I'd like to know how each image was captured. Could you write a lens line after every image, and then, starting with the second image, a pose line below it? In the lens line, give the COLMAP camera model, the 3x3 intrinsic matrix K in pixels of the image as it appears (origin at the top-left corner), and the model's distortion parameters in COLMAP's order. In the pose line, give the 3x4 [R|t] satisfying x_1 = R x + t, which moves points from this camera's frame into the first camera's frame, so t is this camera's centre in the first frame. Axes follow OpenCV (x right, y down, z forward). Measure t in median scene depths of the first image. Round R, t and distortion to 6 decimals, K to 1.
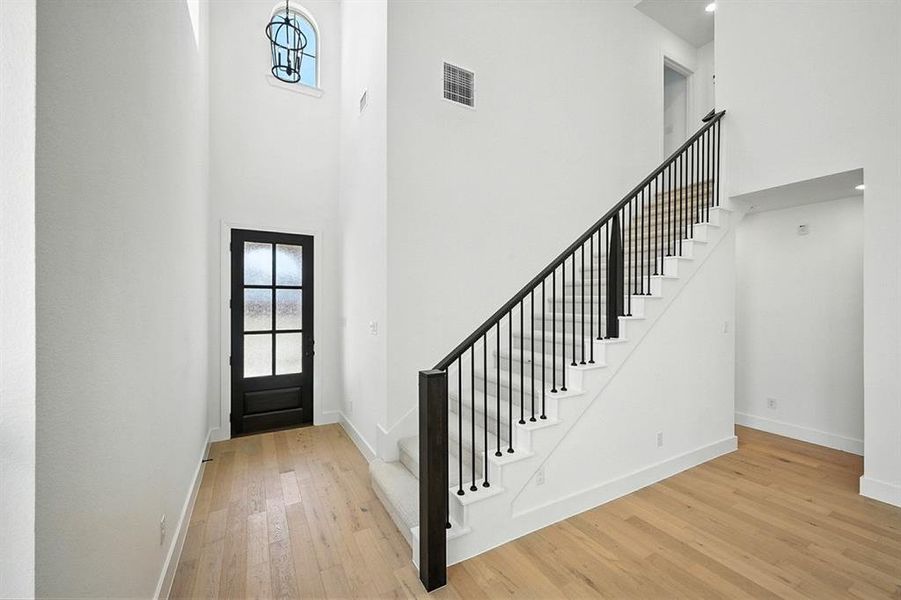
lens RADIAL K [[360.8, 0, 451.4], [0, 360.8, 297.1], [0, 0, 1]] dist [-0.001081, 0.000149]
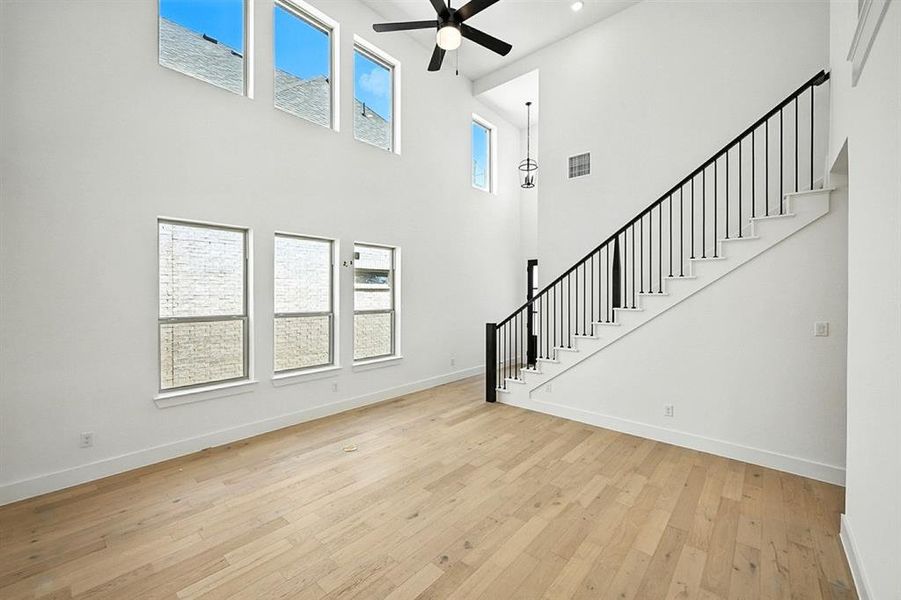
lens RADIAL K [[360.8, 0, 451.4], [0, 360.8, 297.1], [0, 0, 1]] dist [-0.001081, 0.000149]
pose [[0.343134, 0.003507, -0.939280, 1.602481], [-0.001713, 0.999994, 0.003108, 0.007734], [0.939285, 0.000542, 0.343137, -0.120528]]
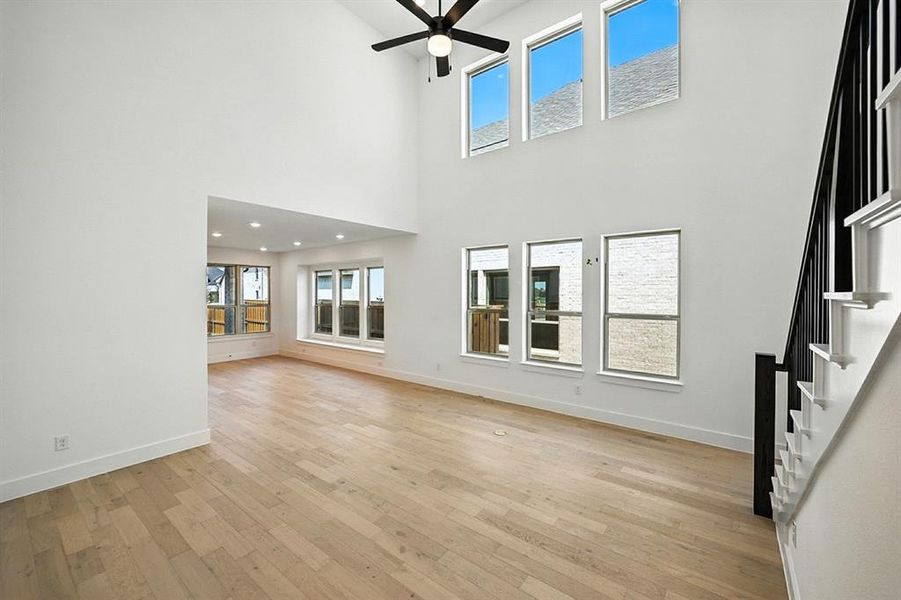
lens RADIAL K [[360.8, 0, 451.4], [0, 360.8, 297.1], [0, 0, 1]] dist [-0.001081, 0.000149]
pose [[-0.916627, -0.000175, -0.399743, 1.033365], [-0.004778, 0.999933, 0.010520, -0.002848], [0.399715, 0.011552, -0.916567, 1.195681]]
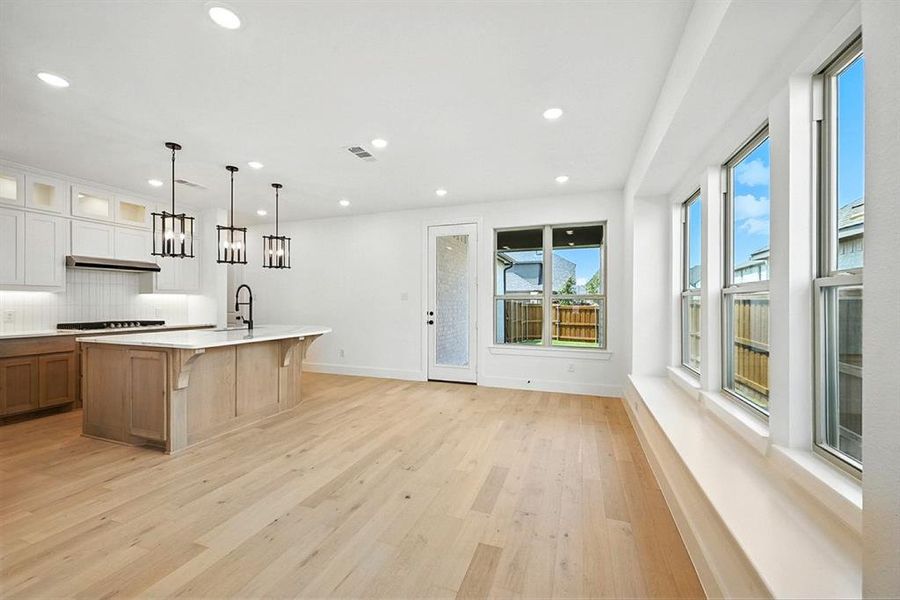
lens RADIAL K [[356.2, 0, 450.6], [0, 356.2, 301.5], [0, 0, 1]] dist [-0.001922, 0.000212]
pose [[-0.663434, -0.001350, 0.748233, 0.492996], [-0.001922, 0.999998, 0.000100, 0.134680], [-0.748232, -0.001371, -0.663435, -0.814076]]
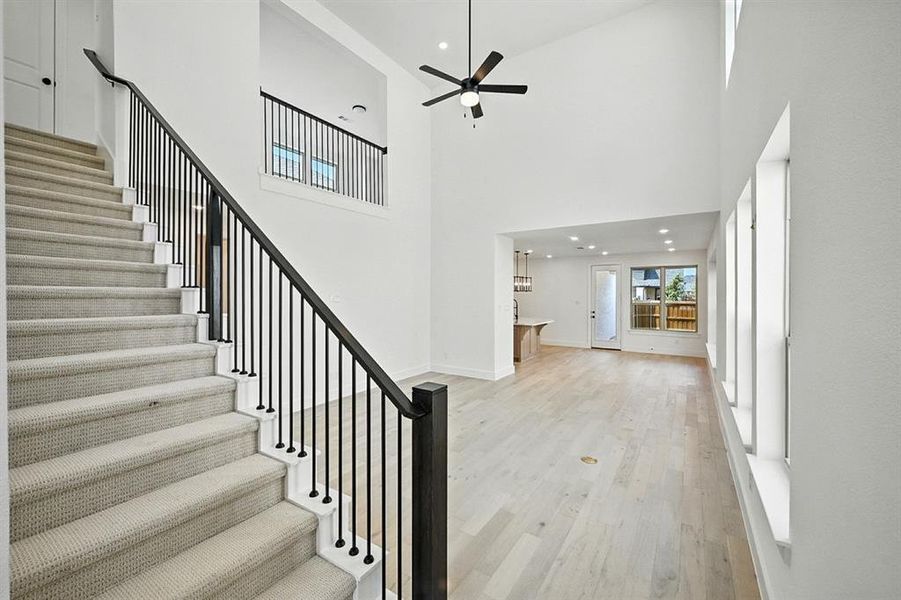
lens RADIAL K [[360.8, 0, 451.4], [0, 360.8, 297.1], [0, 0, 1]] dist [-0.001081, 0.000149]
pose [[-0.467864, -0.011619, 0.883724, -0.518275], [0.000129, 0.999913, 0.013214, 0.002857], [-0.883800, 0.006296, -0.467822, 0.914057]]
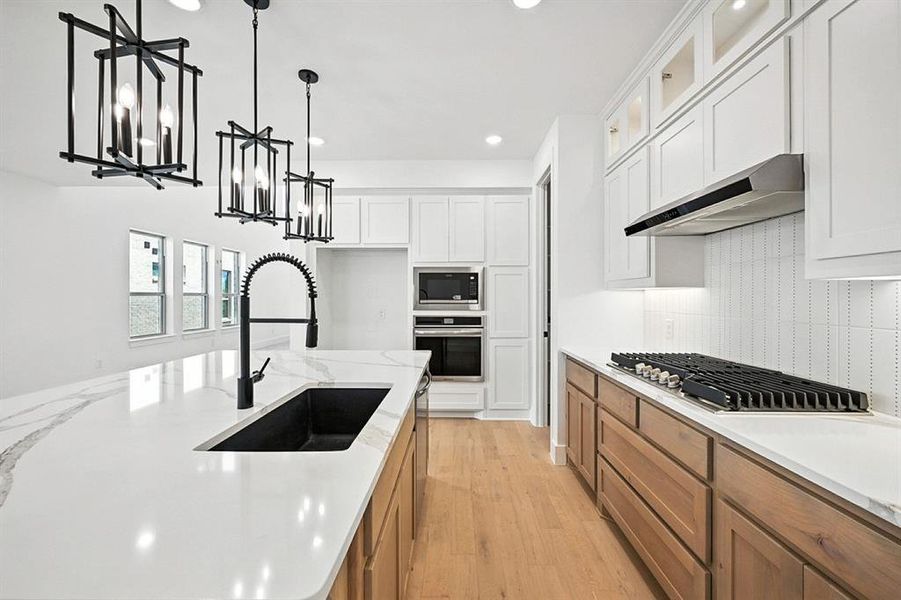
lens RADIAL K [[360.8, 0, 451.4], [0, 360.8, 297.1], [0, 0, 1]] dist [-0.001081, 0.000149]
pose [[0.870994, -0.003370, -0.491282, 2.556979], [0.003502, 0.999994, -0.000649, 0.118823], [0.491281, -0.001155, 0.871000, -1.424781]]
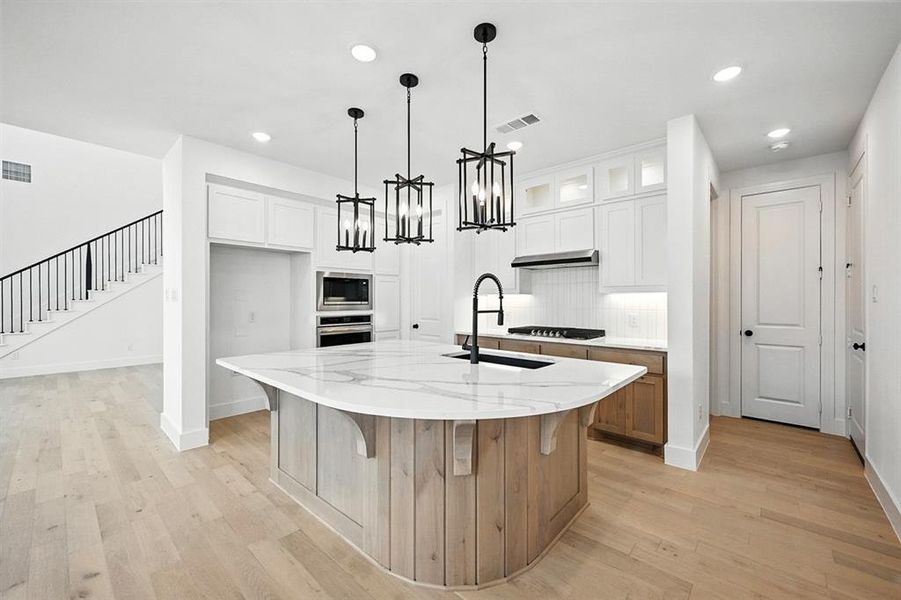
lens RADIAL K [[357.1, 0, 451.6], [0, 357.1, 299.6], [0, 0, 1]] dist [-0.001004, 0.000116]
pose [[0.942166, -0.003908, 0.335124, 1.841225], [0.003597, 0.999992, 0.001549, 0.118995], [-0.335128, -0.000254, 0.942173, -1.837450]]
